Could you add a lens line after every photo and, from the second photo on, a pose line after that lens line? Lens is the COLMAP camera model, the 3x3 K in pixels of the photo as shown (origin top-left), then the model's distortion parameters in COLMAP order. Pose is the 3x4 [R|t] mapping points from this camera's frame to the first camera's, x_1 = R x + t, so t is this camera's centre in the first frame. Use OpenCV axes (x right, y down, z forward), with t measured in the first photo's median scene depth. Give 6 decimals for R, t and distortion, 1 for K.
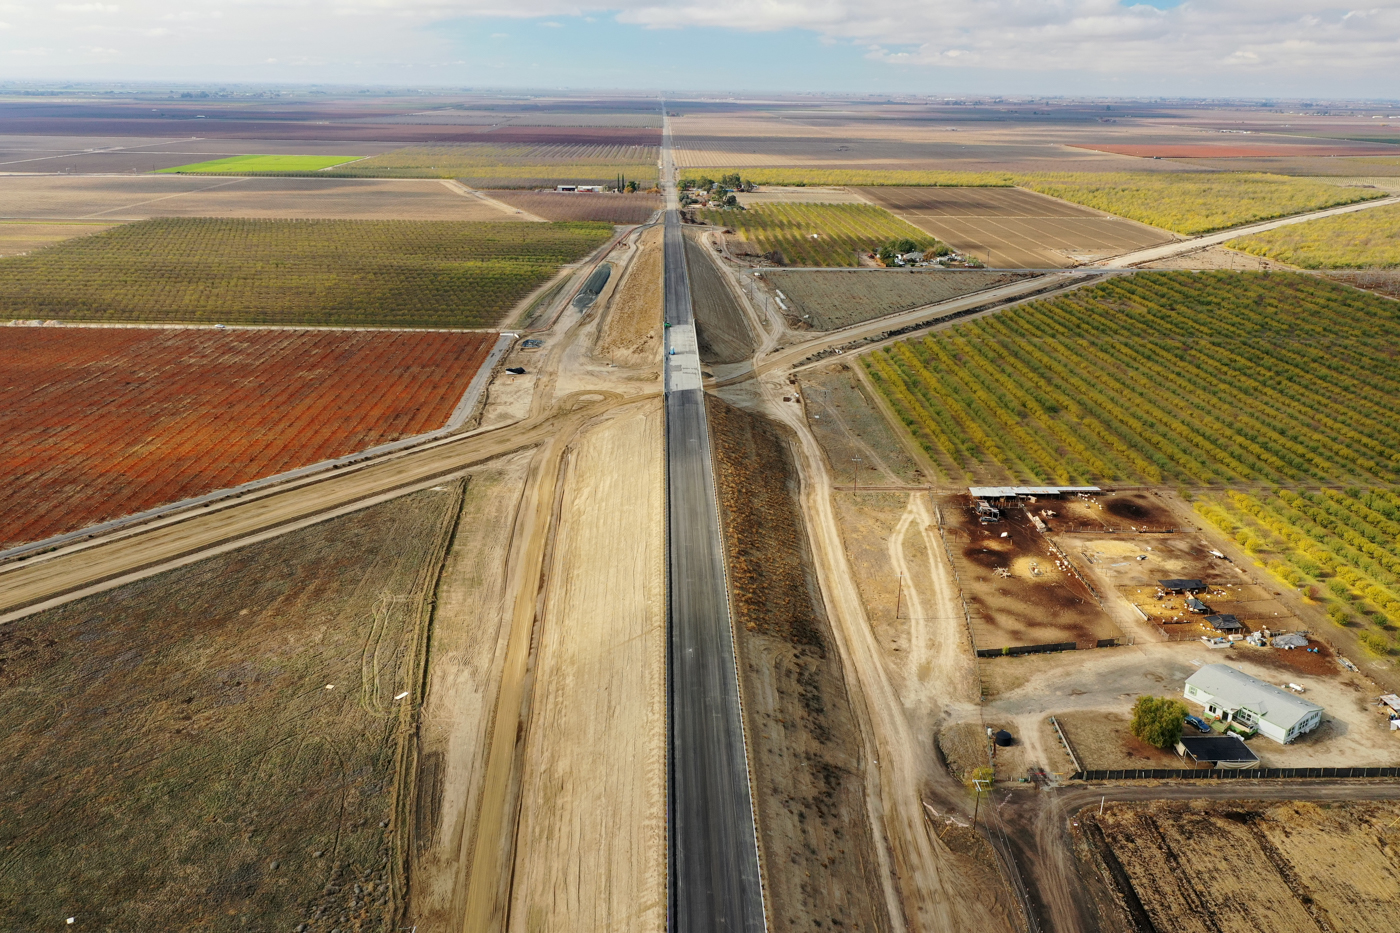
lens RADIAL K [[1106.1, 0, 700.0], [0, 1106.1, 466.5], [0, 0, 1]] dist [0.003896, 0.000107]
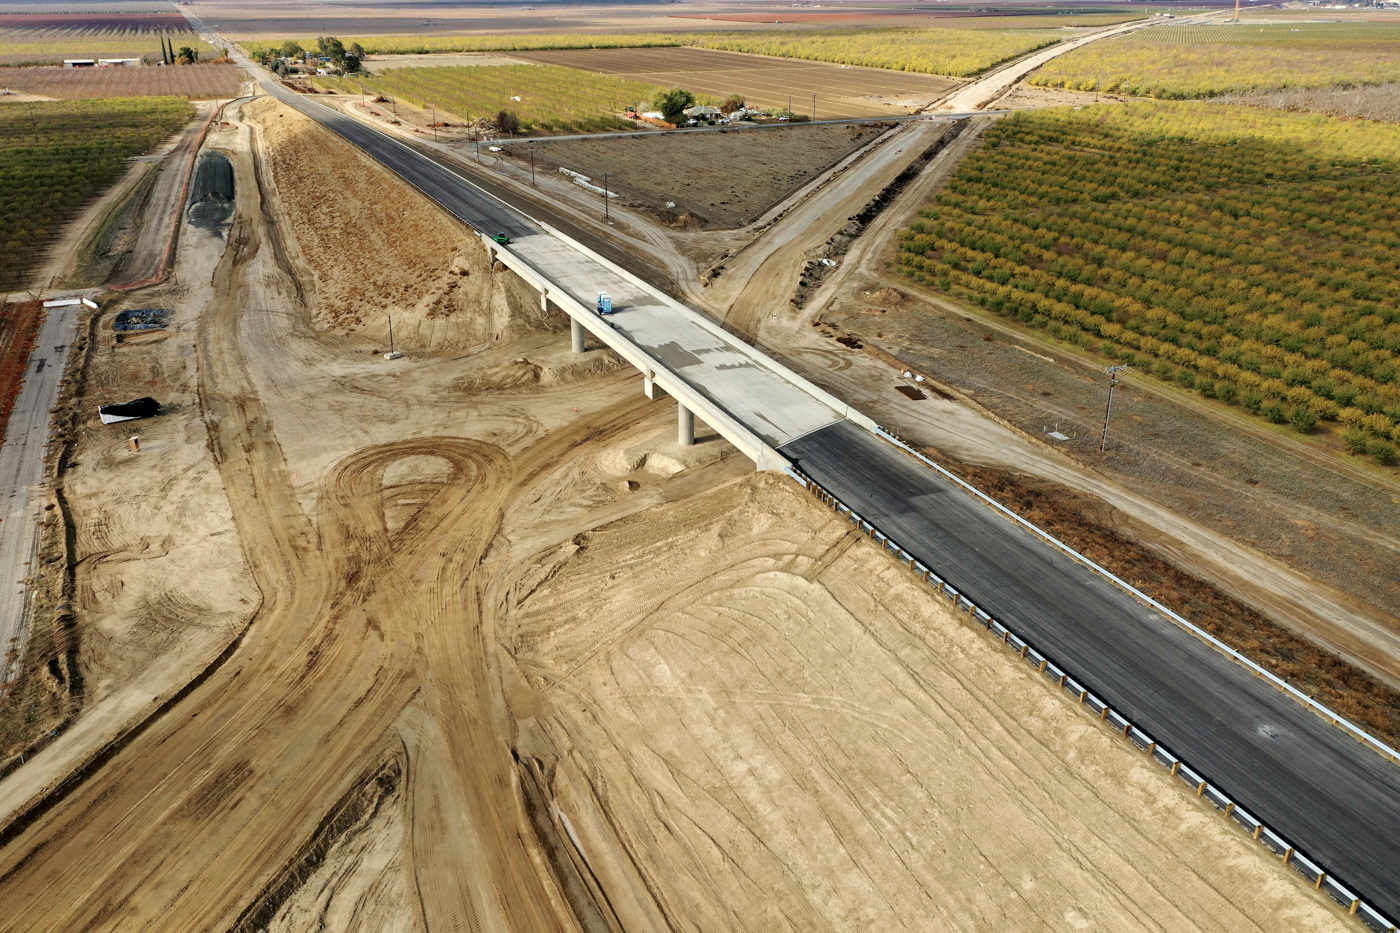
lens RADIAL K [[1106.1, 0, 700.0], [0, 1106.1, 466.5], [0, 0, 1]] dist [0.003896, 0.000107]
pose [[0.922790, -0.165212, 0.348087, -0.135615], [0.137055, 0.985067, 0.104202, -0.086905], [-0.360105, -0.048450, 0.931653, 0.656788]]
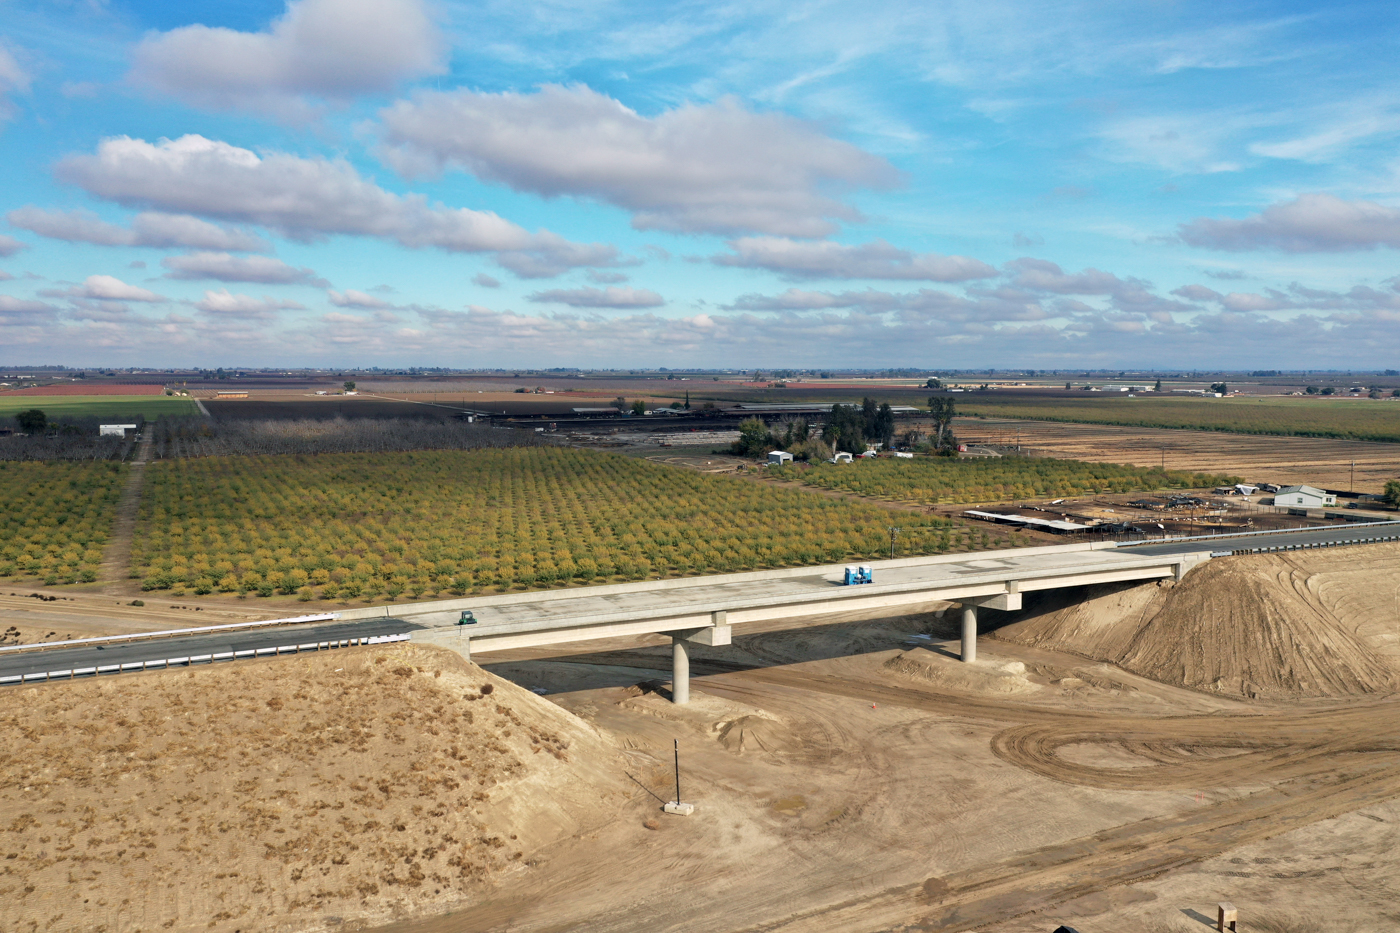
lens RADIAL K [[1106.1, 0, 700.0], [0, 1106.1, 466.5], [0, 0, 1]] dist [0.003896, 0.000107]
pose [[-0.400655, -0.094123, 0.911382, -0.311605], [0.297800, 0.927323, 0.226686, -0.228676], [-0.866482, 0.362232, -0.343507, 1.165375]]
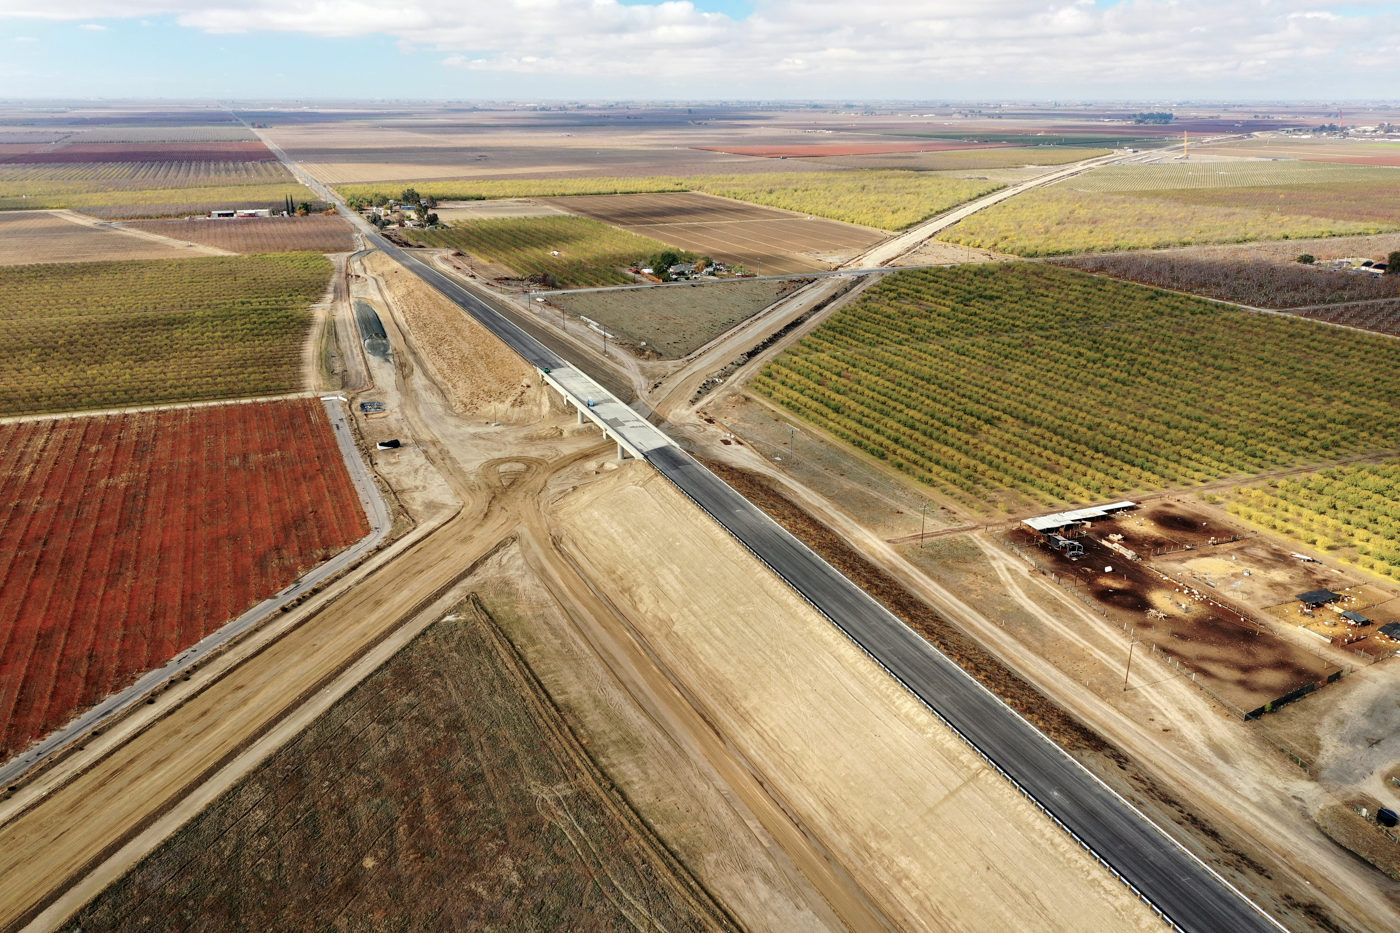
lens RADIAL K [[1106.1, 0, 700.0], [0, 1106.1, 466.5], [0, 0, 1]] dist [0.003896, 0.000107]
pose [[0.933577, -0.124252, 0.336148, -0.247829], [0.125952, 0.991894, 0.016835, -0.059226], [-0.335515, 0.026622, 0.941659, 0.158974]]
